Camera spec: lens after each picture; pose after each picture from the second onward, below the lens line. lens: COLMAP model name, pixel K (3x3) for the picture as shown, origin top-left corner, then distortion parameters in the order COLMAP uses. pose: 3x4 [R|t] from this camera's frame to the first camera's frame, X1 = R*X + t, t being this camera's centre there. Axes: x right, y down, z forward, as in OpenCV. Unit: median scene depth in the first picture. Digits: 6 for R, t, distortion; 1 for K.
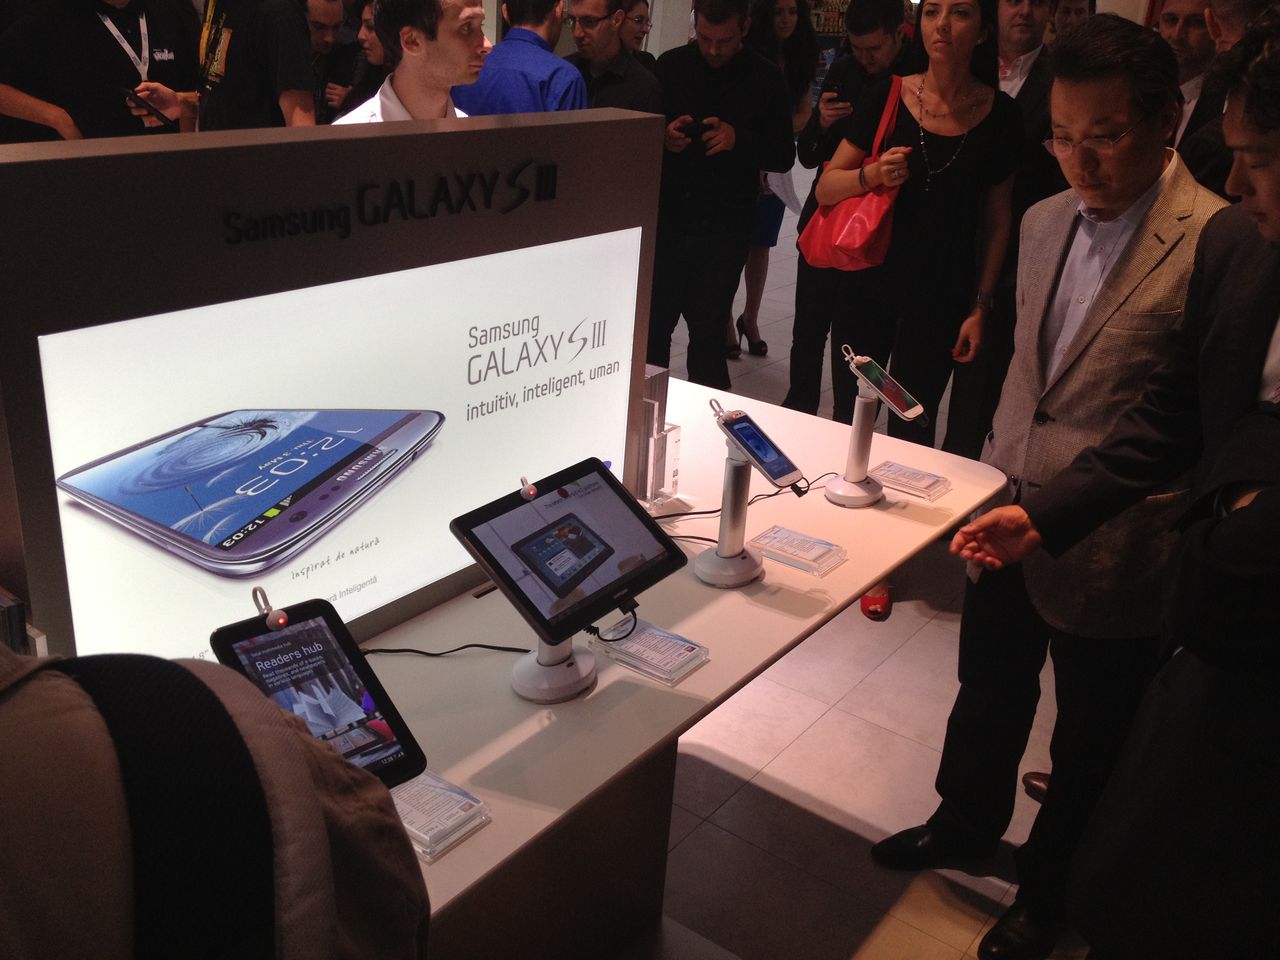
lens RADIAL K [[1212.9, 0, 643.5], [0, 1212.9, 480.3], [0, 0, 1]] dist [0.032336, 0.000000]
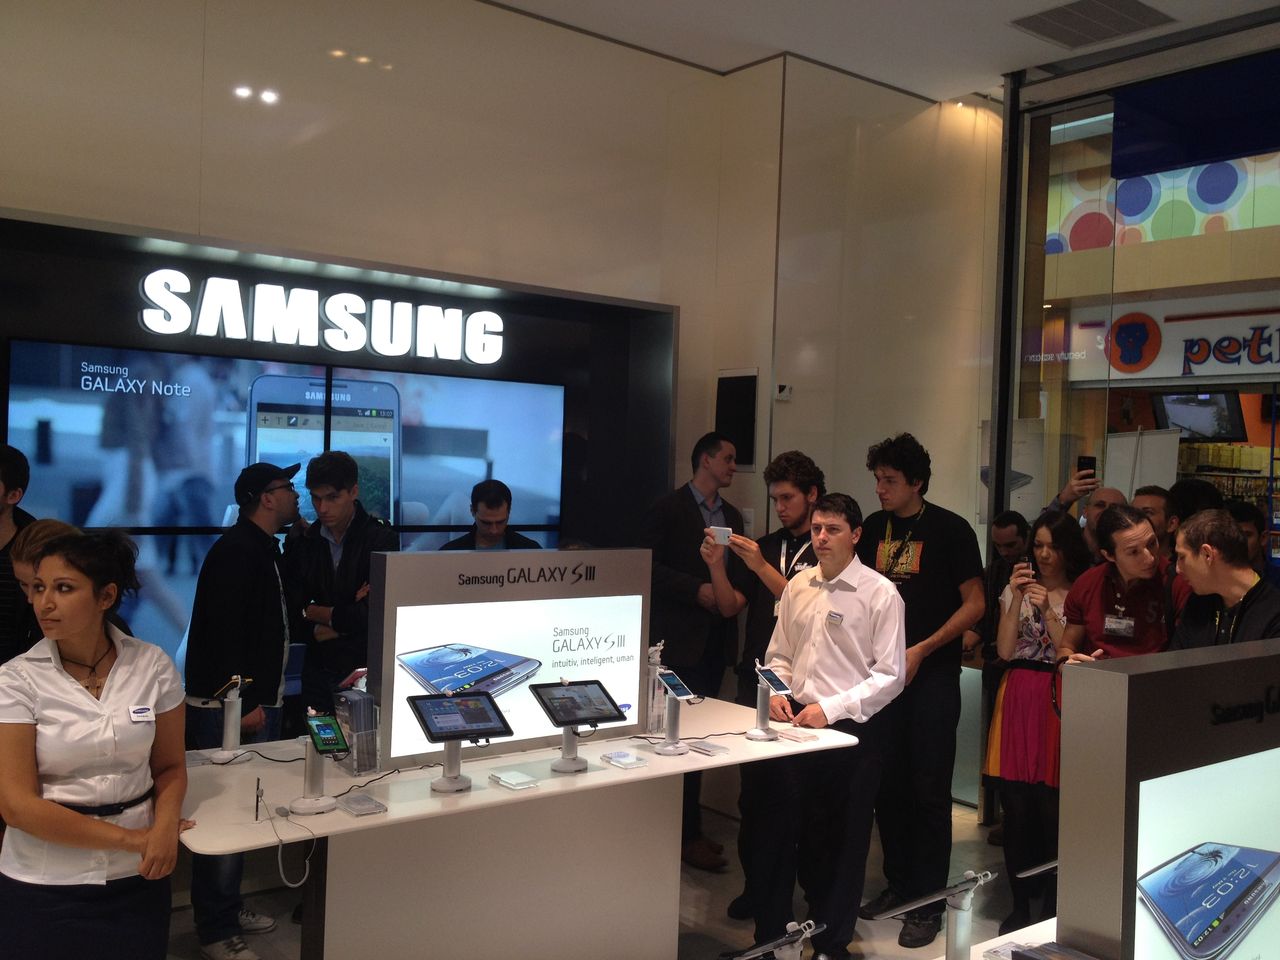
lens RADIAL K [[1212.9, 0, 633.9], [0, 1212.9, 476.5], [0, 0, 1]] dist [0.032336, 0.000000]
pose [[0.962451, -0.047630, -0.267243, 0.736948], [-0.062679, 0.918889, -0.389505, 0.582067], [0.264119, 0.391630, 0.881400, -1.354395]]
